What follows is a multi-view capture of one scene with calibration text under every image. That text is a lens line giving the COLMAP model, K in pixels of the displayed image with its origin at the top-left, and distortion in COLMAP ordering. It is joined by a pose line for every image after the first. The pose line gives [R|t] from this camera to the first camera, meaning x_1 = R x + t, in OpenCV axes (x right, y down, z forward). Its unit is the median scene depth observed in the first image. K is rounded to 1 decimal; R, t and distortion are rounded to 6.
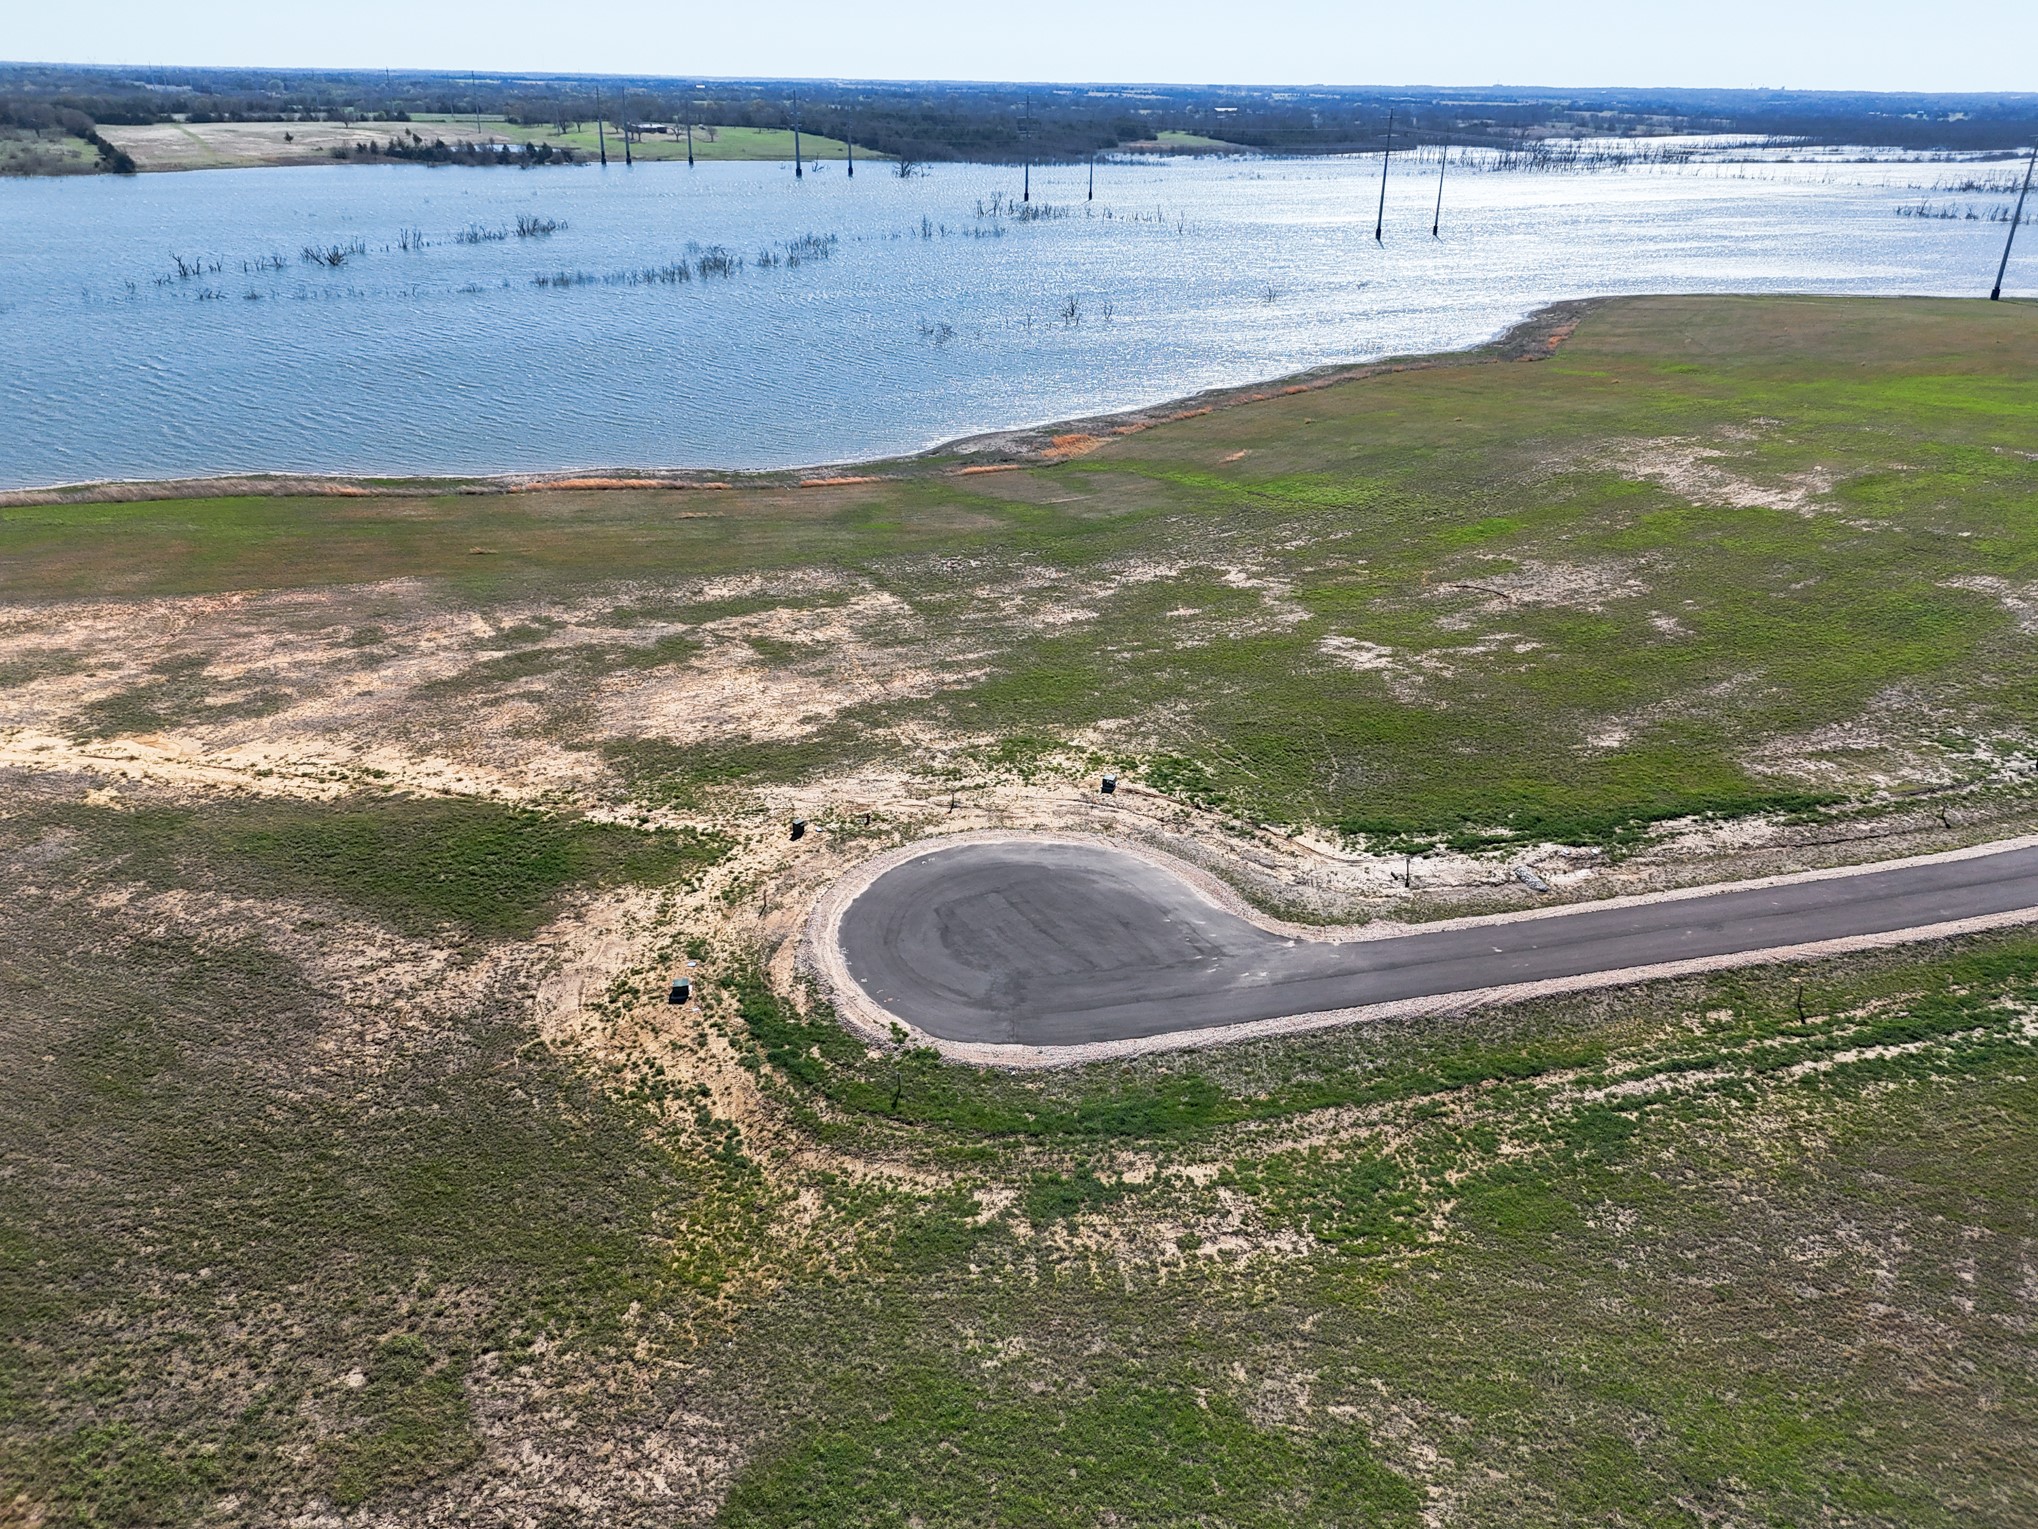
lens RADIAL K [[1498.3, 0, 1022.8], [0, 1498.3, 766.7], [0, 0, 1]] dist [0.058634, -0.053869]
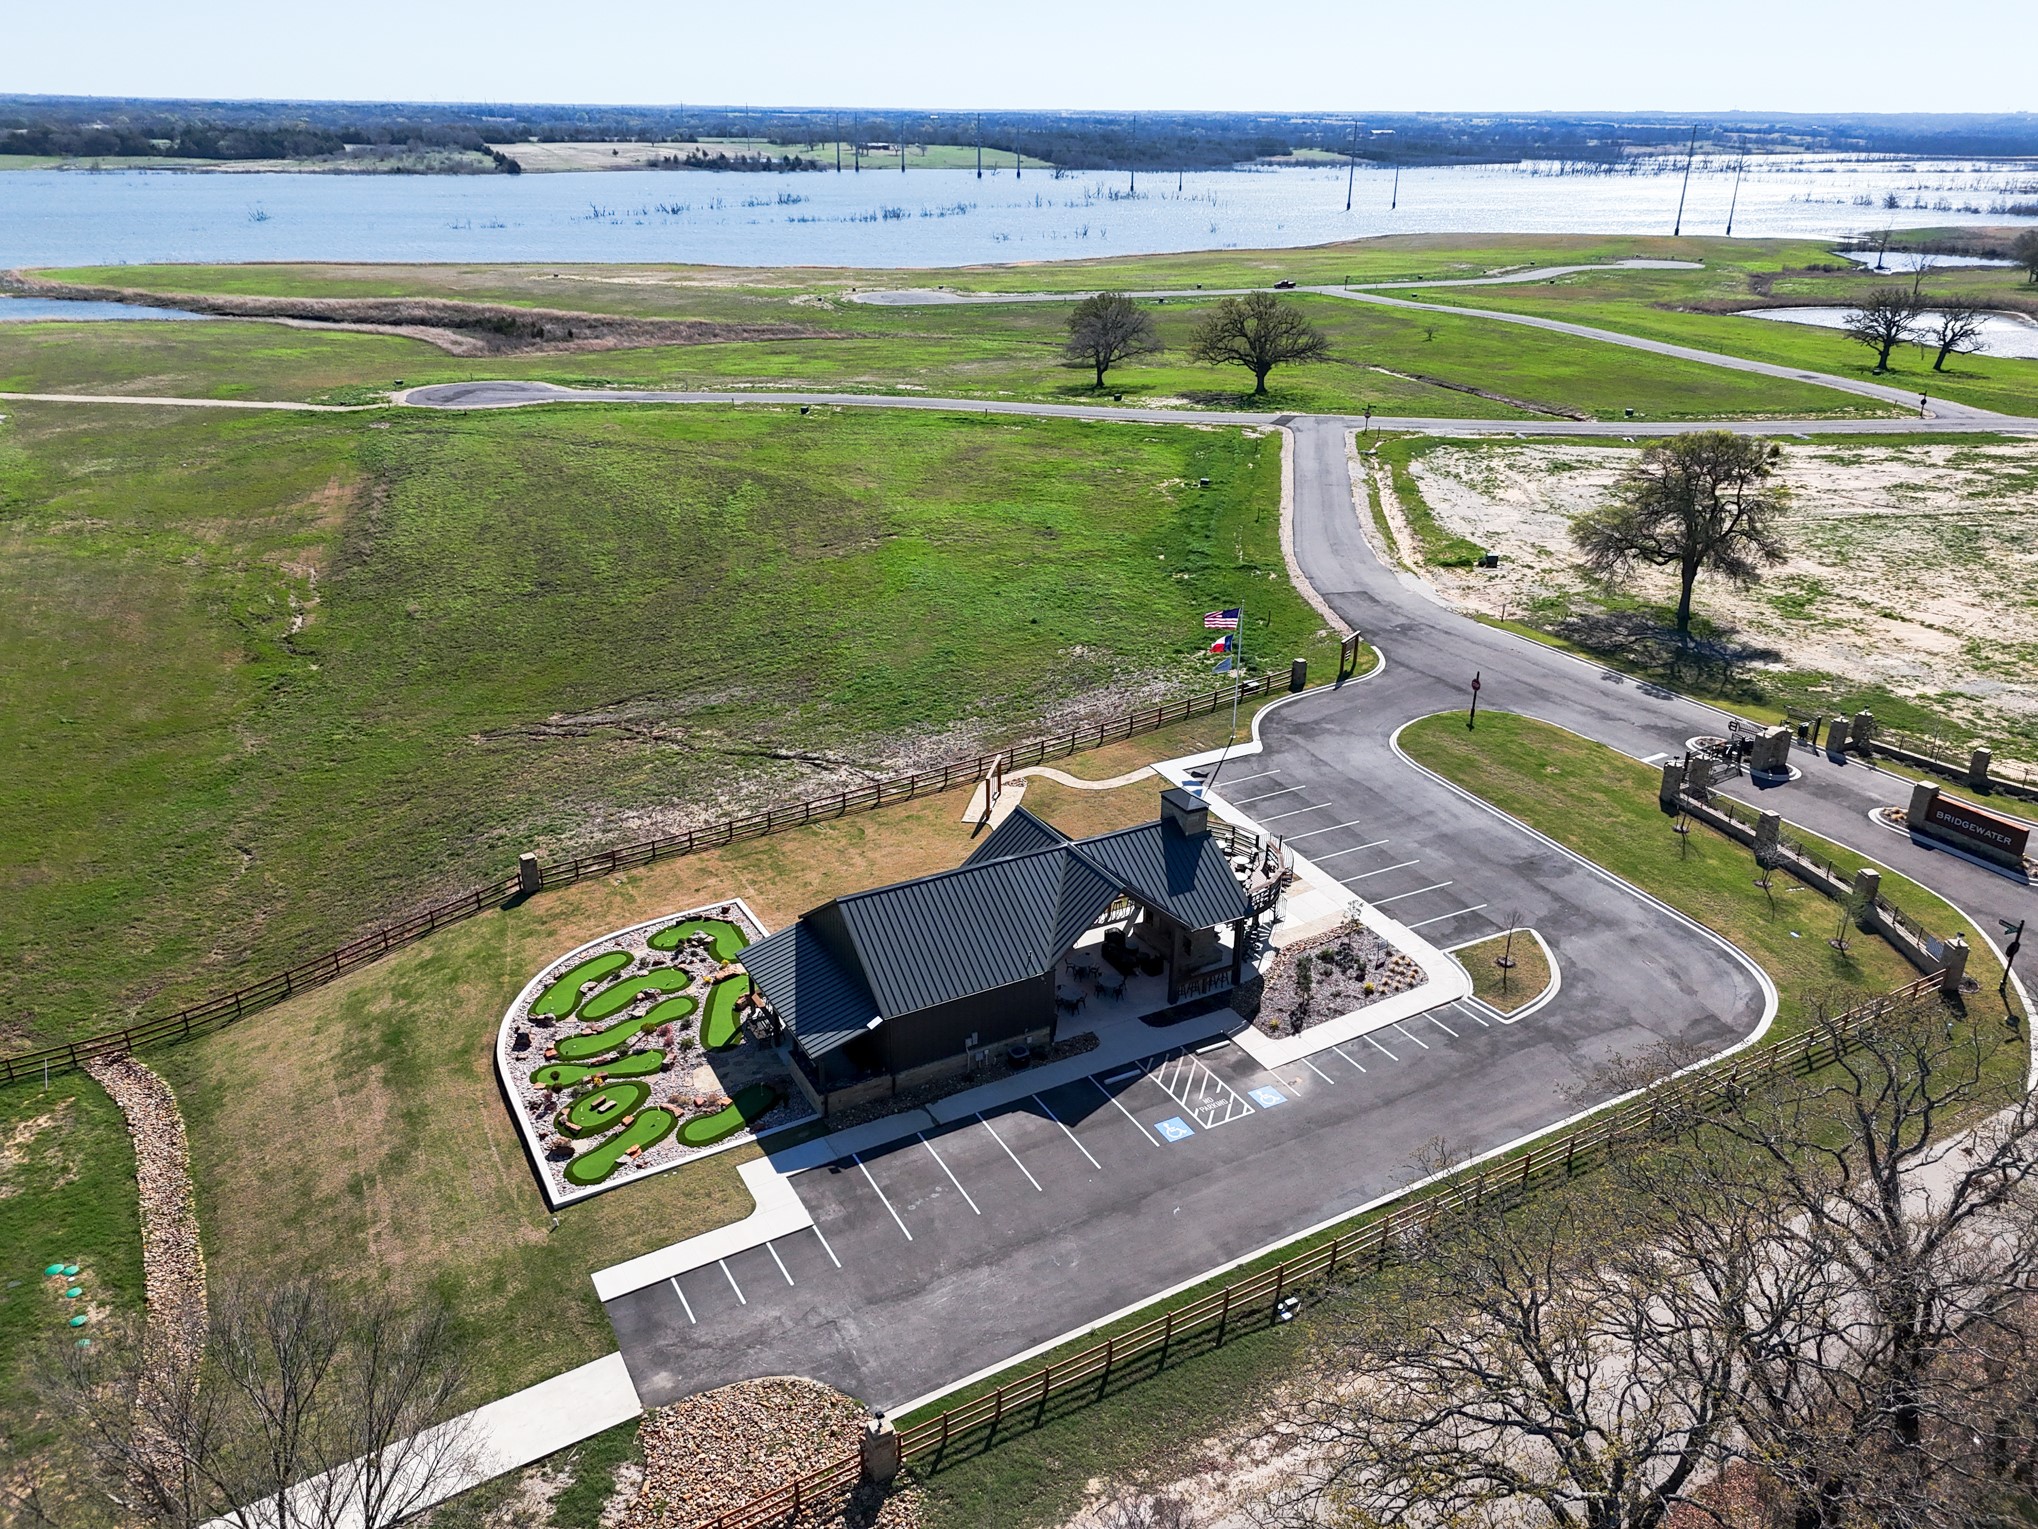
lens RADIAL K [[1498.3, 0, 1026.4], [0, 1498.3, 753.5], [0, 0, 1]] dist [0.058634, -0.053869]
pose [[0.989947, 0.050424, -0.132148, 0.121283], [-0.053621, 0.998346, -0.020747, 0.181523], [0.130883, 0.027624, 0.991013, -0.386672]]
